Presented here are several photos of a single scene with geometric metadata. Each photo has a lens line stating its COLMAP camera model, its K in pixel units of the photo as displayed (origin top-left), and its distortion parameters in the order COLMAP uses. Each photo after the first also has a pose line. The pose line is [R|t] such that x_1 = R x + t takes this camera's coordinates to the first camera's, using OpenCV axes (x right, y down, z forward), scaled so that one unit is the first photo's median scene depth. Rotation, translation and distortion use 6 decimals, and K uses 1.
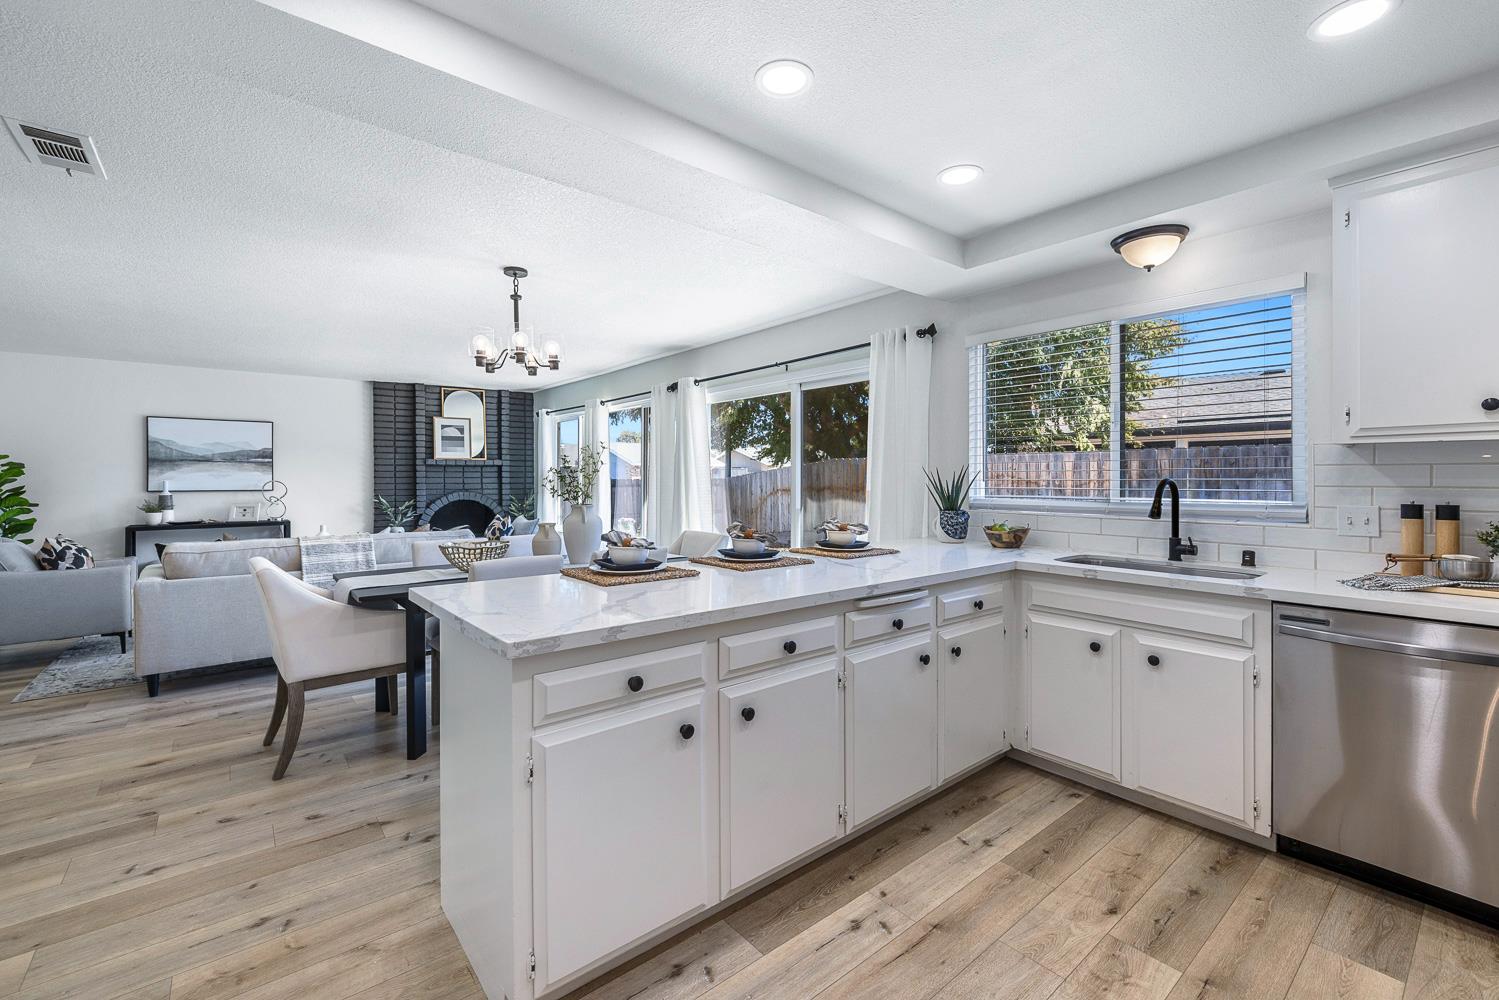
lens RADIAL K [[635.4, 0, 754.1], [0, 635.4, 480.6], [0, 0, 1]] dist [0.001116, -0.000042]
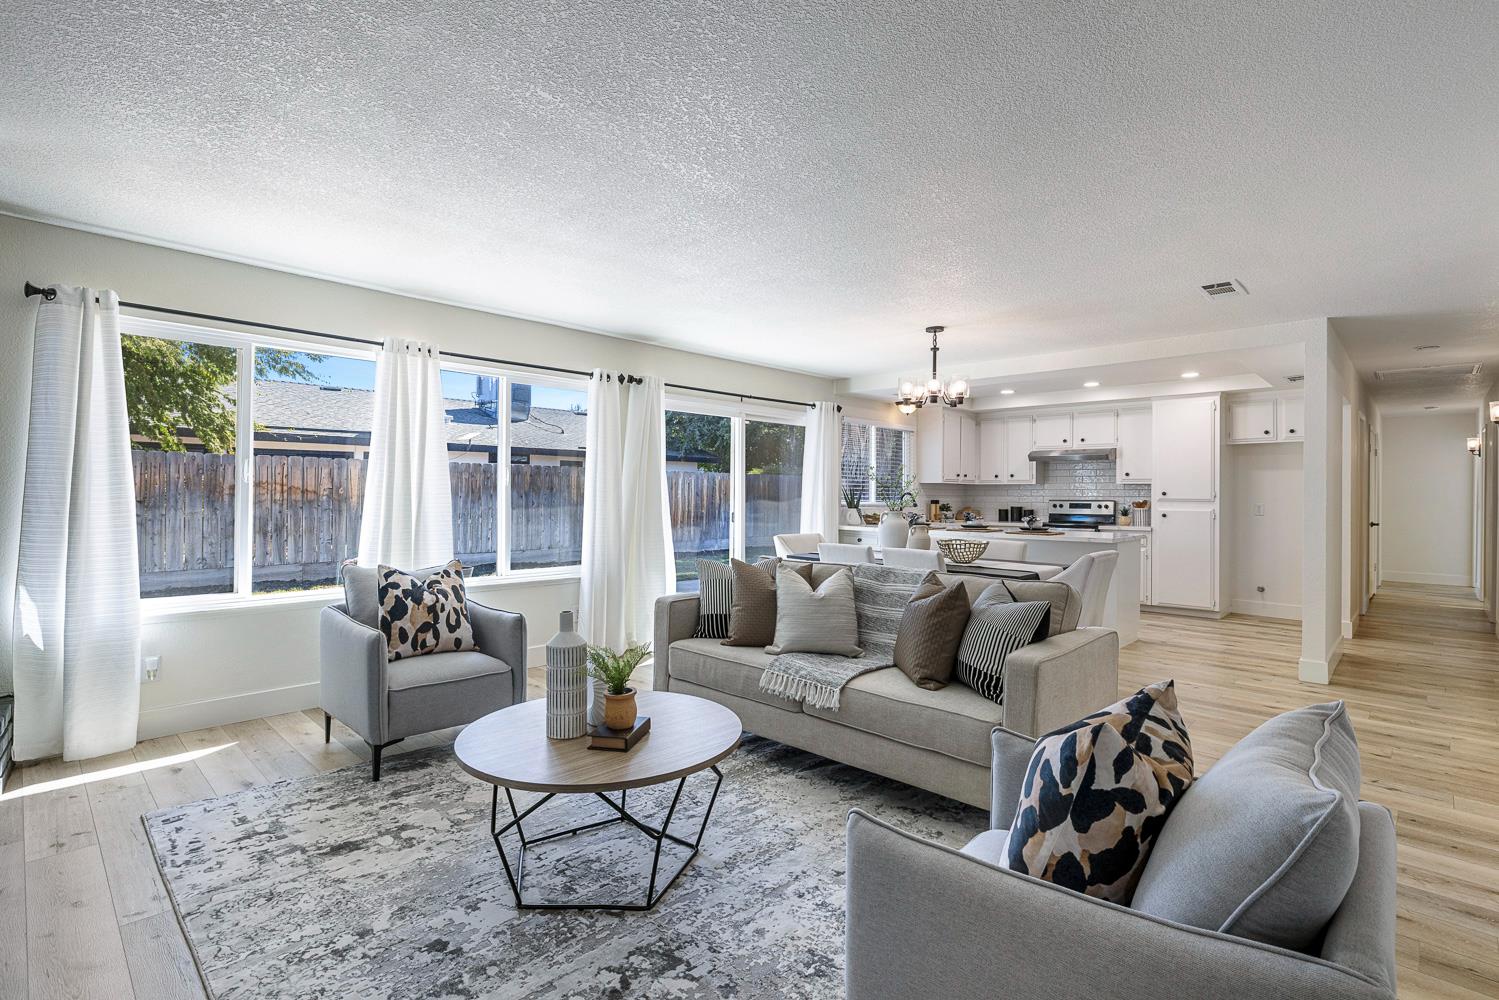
lens RADIAL K [[710.9, 0, 753.8], [0, 710.9, 492.7], [0, 0, 1]] dist [-0.002888, -0.000297]
pose [[-0.115039, 0.000795, 0.993361, -1.628057], [-0.006634, 0.999977, -0.001568, 0.005106], [-0.993339, -0.006771, -0.115031, 1.415162]]
